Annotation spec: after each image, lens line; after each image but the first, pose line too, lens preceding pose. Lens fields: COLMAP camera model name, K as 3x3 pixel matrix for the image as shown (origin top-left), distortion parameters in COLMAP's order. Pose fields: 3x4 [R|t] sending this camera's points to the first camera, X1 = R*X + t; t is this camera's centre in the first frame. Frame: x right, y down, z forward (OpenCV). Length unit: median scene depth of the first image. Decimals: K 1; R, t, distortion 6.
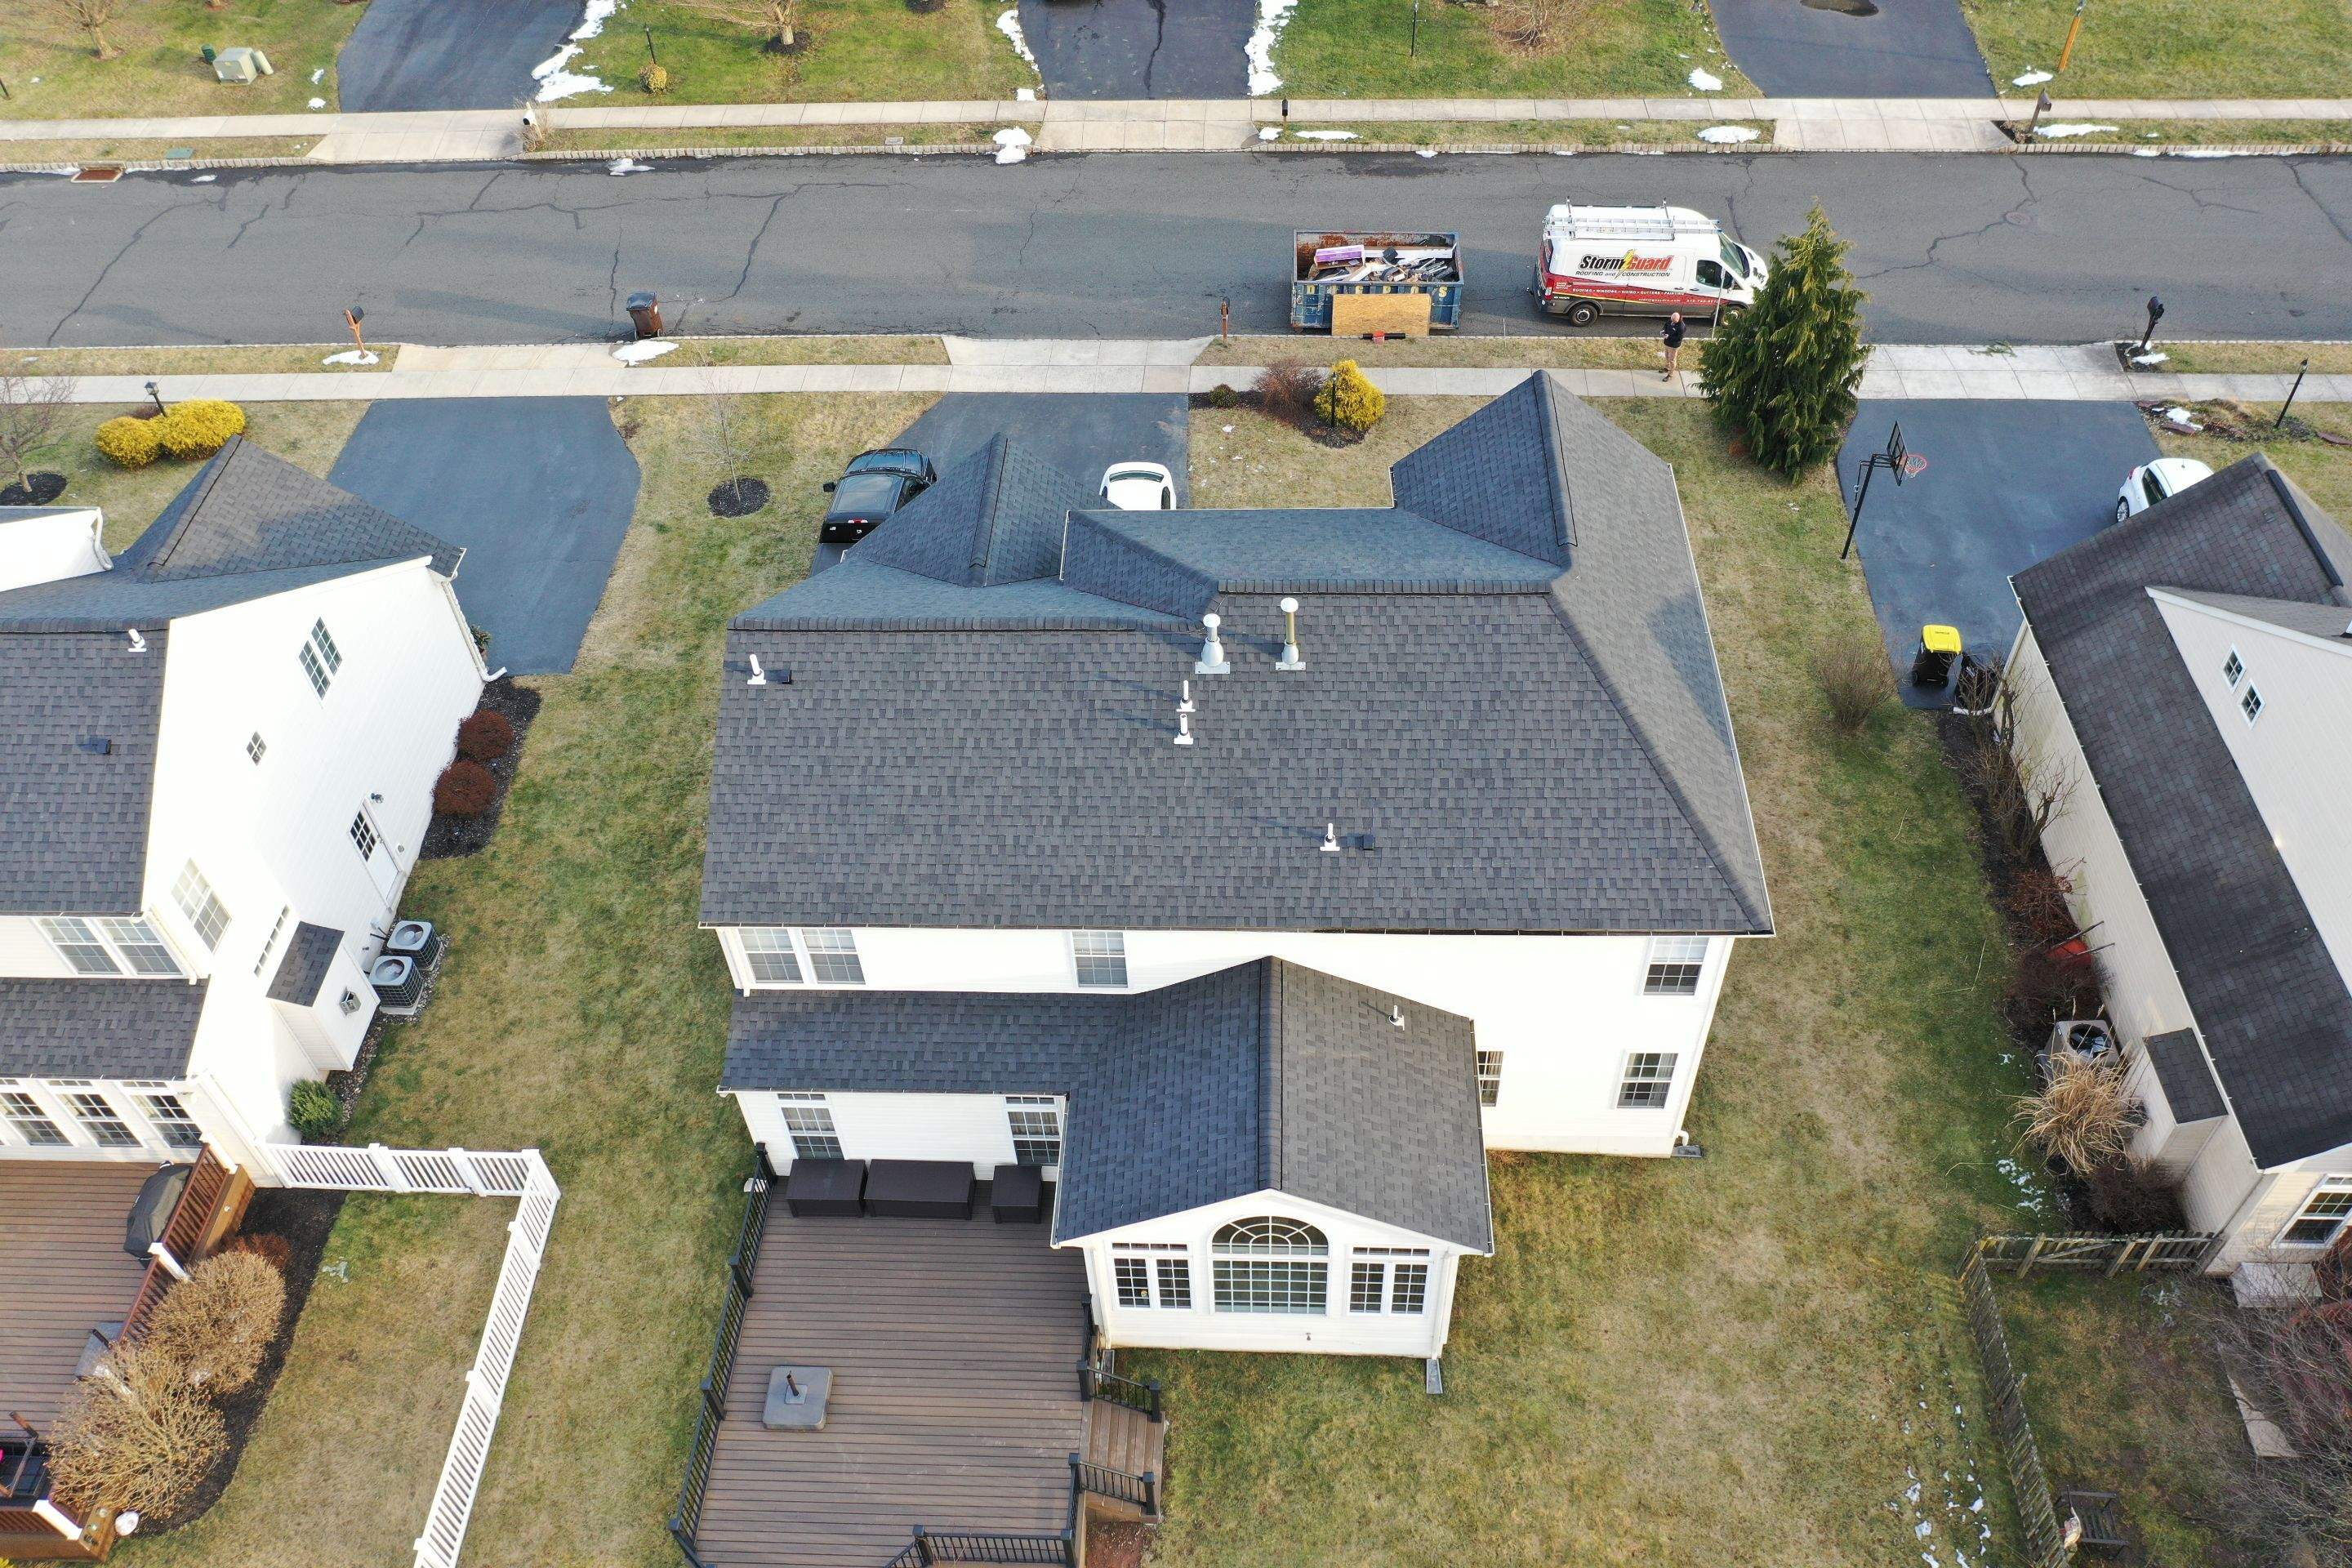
lens RADIAL K [[1867.1, 0, 1171.5], [0, 1867.1, 770.1], [0, 0, 1]] dist [0.002704, 0.004884]
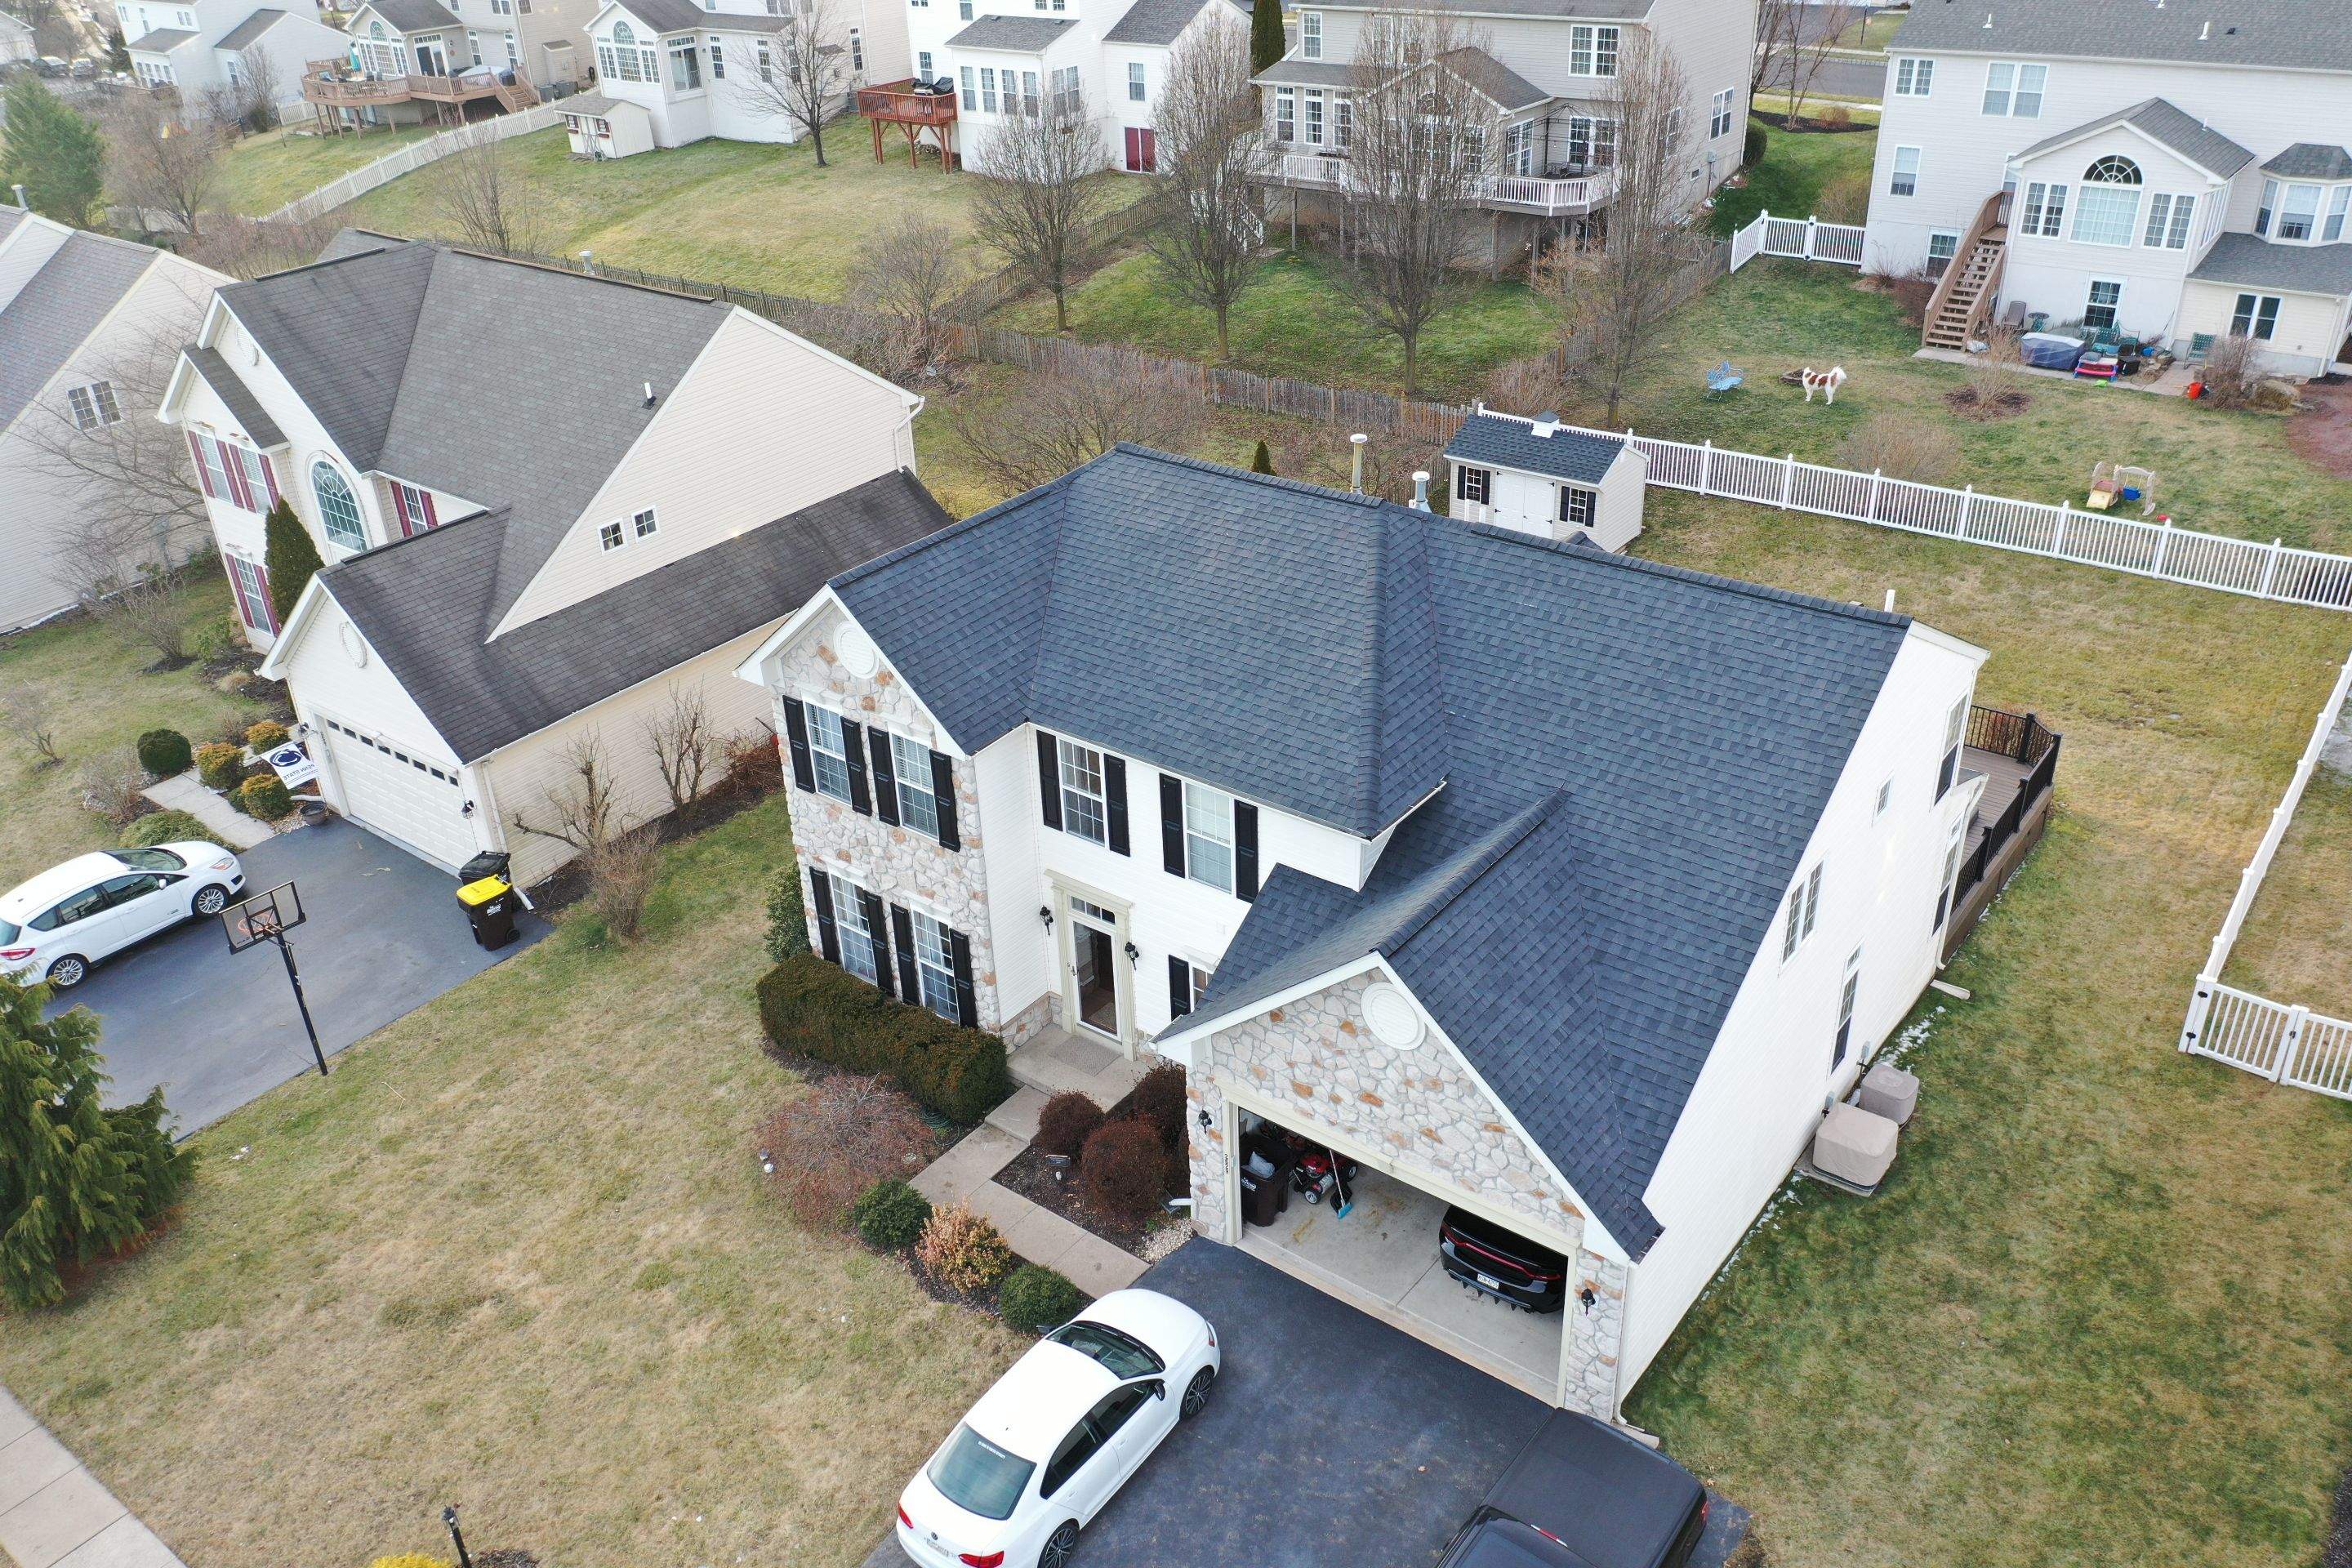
lens RADIAL K [[1867.1, 0, 1171.5], [0, 1867.1, 770.1], [0, 0, 1]] dist [0.002704, 0.004884]
pose [[-0.813712, -0.211024, 0.541610, -0.254336], [0.469423, 0.310945, 0.826411, -0.526100], [-0.342803, 0.926705, -0.153960, 0.764527]]
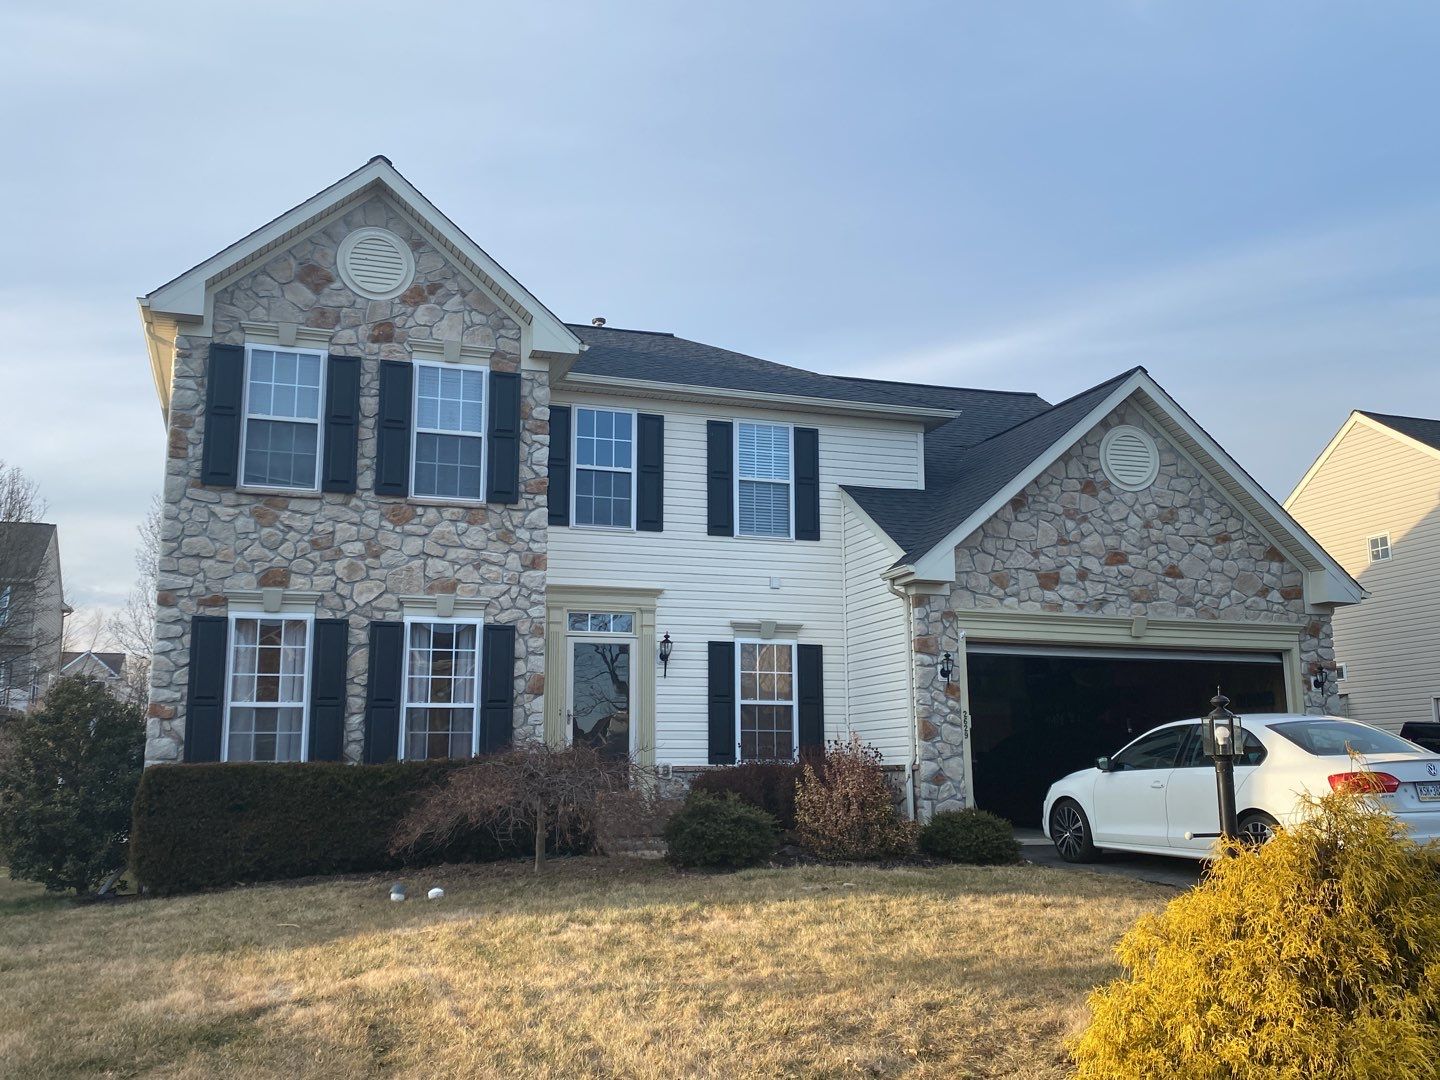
lens RADIAL K [[1345.4, 0, 718.7], [0, 1345.4, 535.2], [0, 0, 1]] dist [0.200090, -0.632332]
pose [[-0.929290, -0.018223, -0.368900, 0.176536], [-0.233211, 0.803455, 0.547789, -0.269095], [0.286413, 0.595087, -0.750893, 0.992454]]
